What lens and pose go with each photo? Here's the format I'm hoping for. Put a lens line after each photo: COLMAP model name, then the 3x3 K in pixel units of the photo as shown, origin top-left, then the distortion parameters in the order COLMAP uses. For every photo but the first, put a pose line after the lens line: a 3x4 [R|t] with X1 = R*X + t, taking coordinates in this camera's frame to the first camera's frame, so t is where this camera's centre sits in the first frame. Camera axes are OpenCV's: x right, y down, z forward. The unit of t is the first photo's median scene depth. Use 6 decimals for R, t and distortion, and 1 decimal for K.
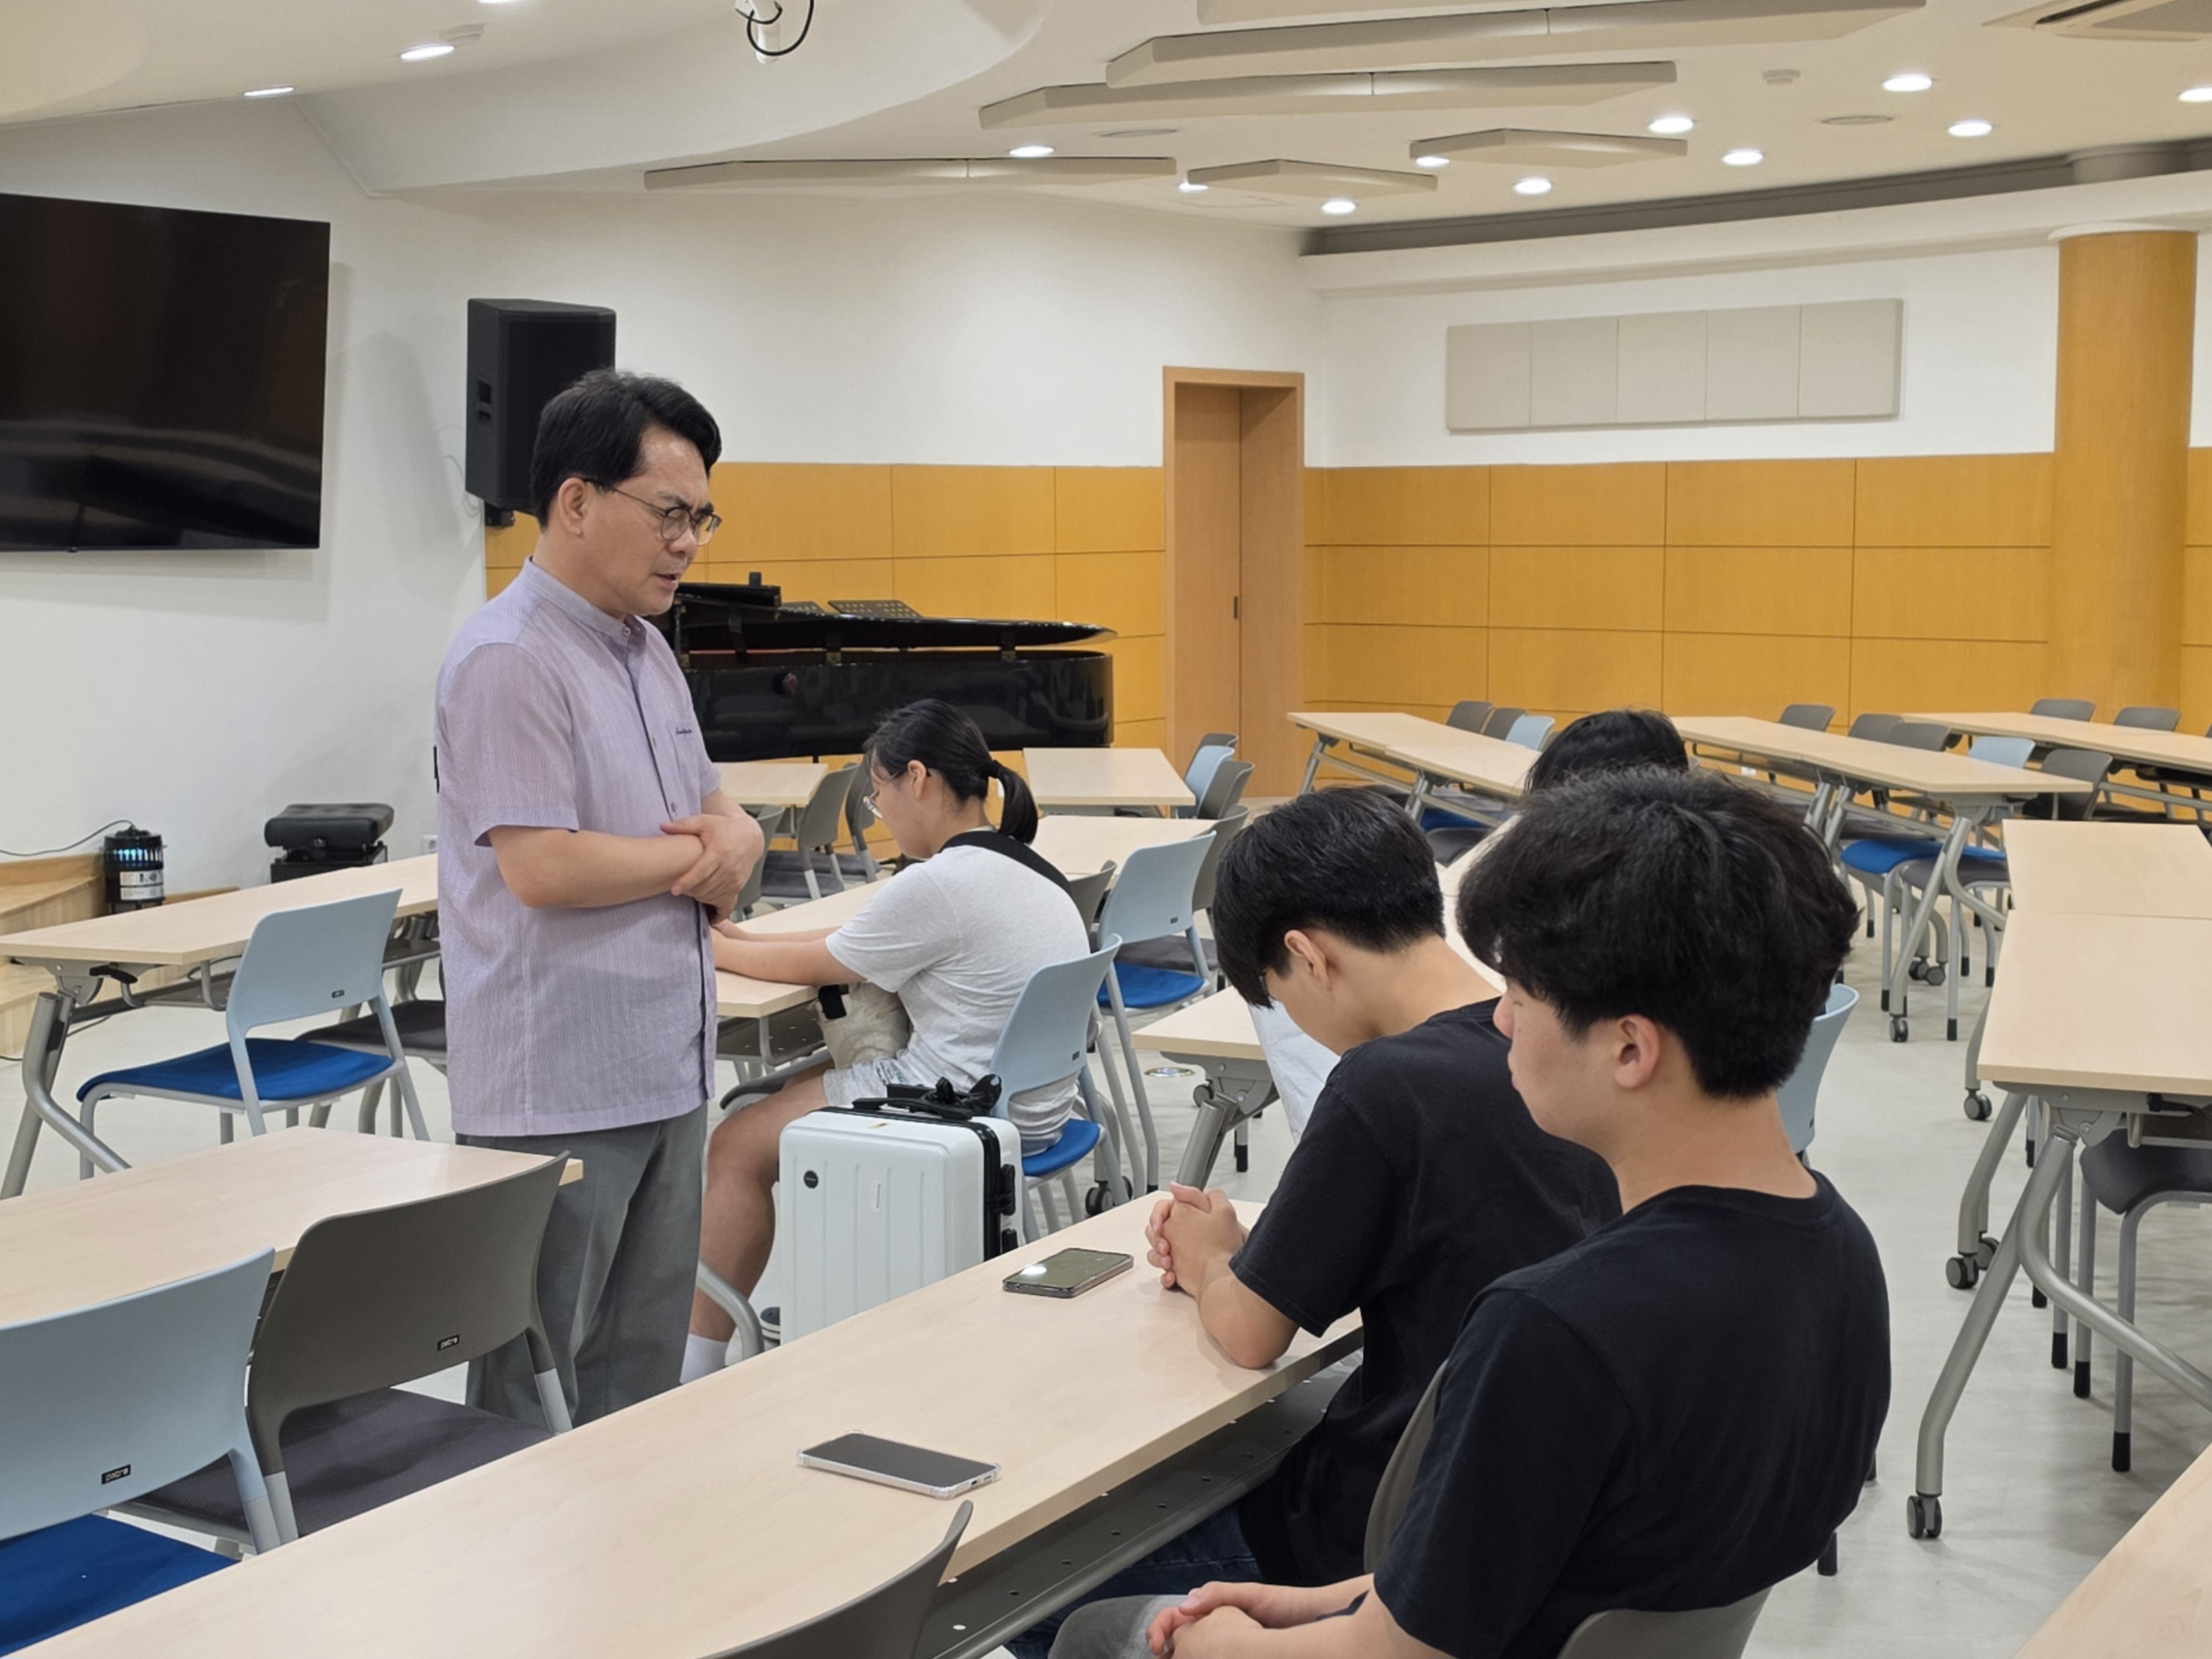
lens RADIAL K [[3319.0, 0, 1027.0], [0, 3319.0, 858.4], [0, 0, 1]] dist [0.031328, 0.000000]
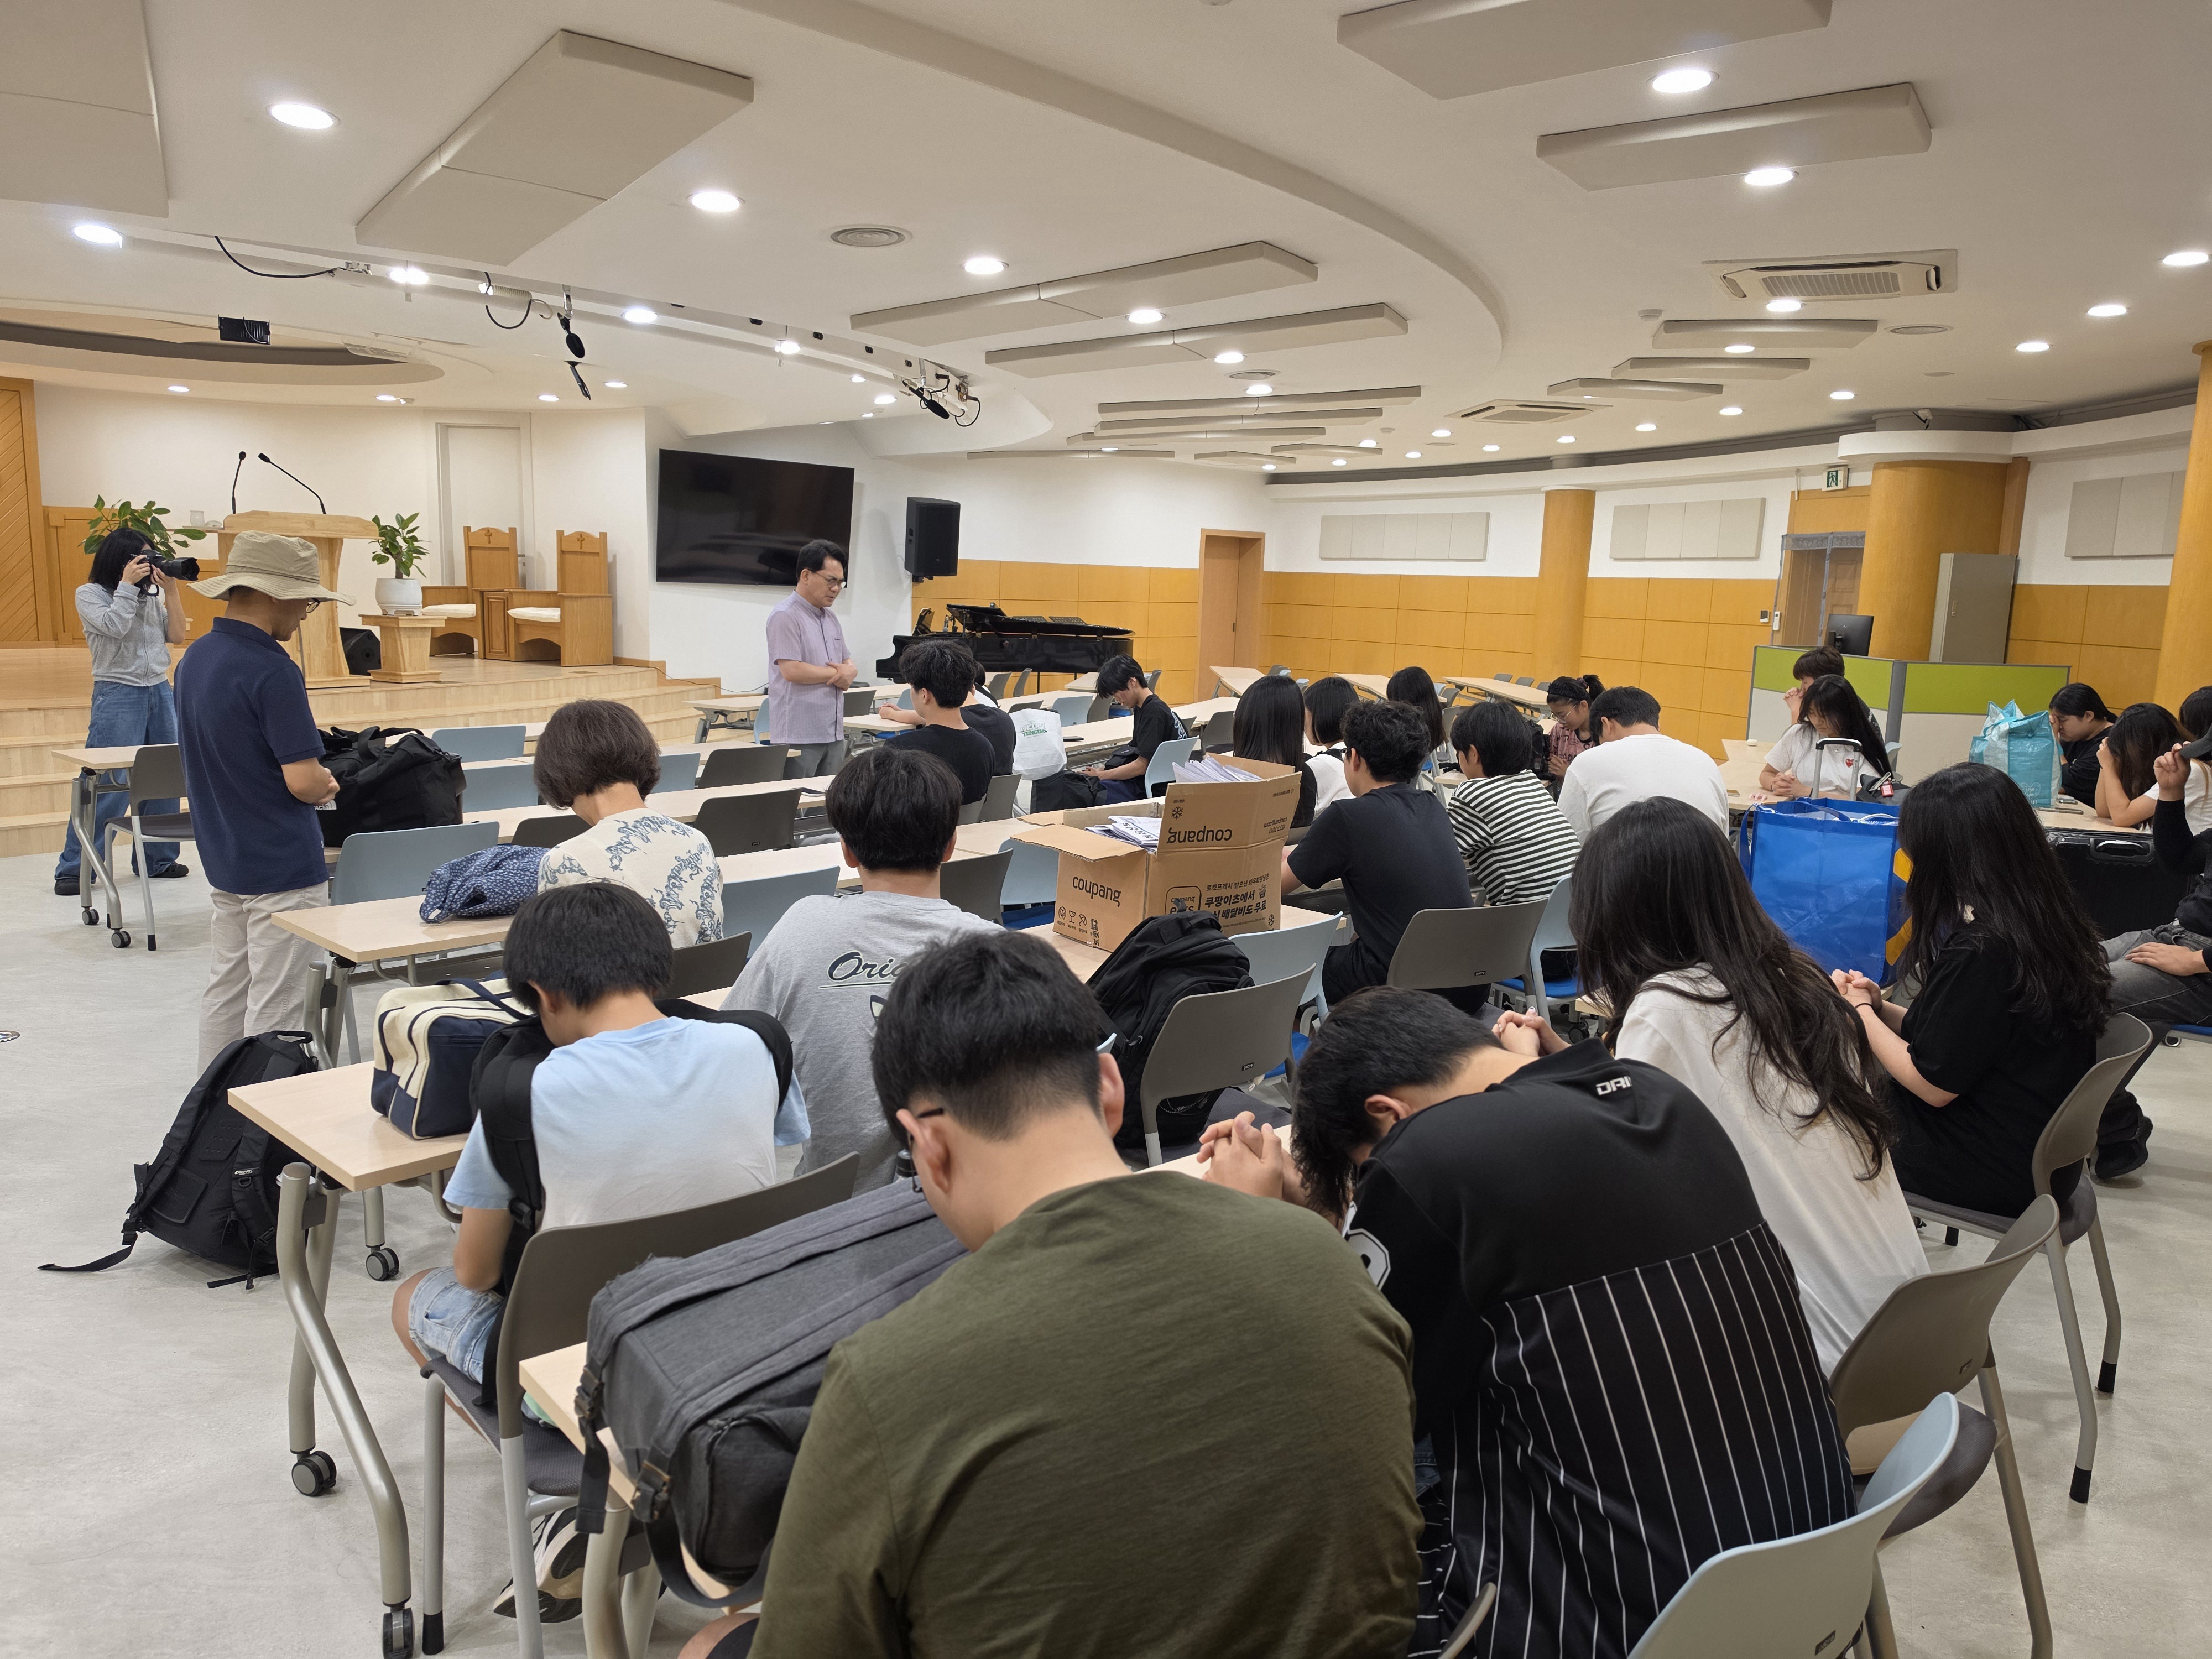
lens RADIAL K [[1674.2, 0, 1089.8], [0, 1674.2, 832.3], [0, 0, 1]] dist [0.034920, -0.028792]
pose [[0.988465, 0.060980, -0.138628, 0.182533], [-0.054695, 0.997315, 0.048704, 0.028799], [0.141226, -0.040560, 0.989146, -0.336007]]
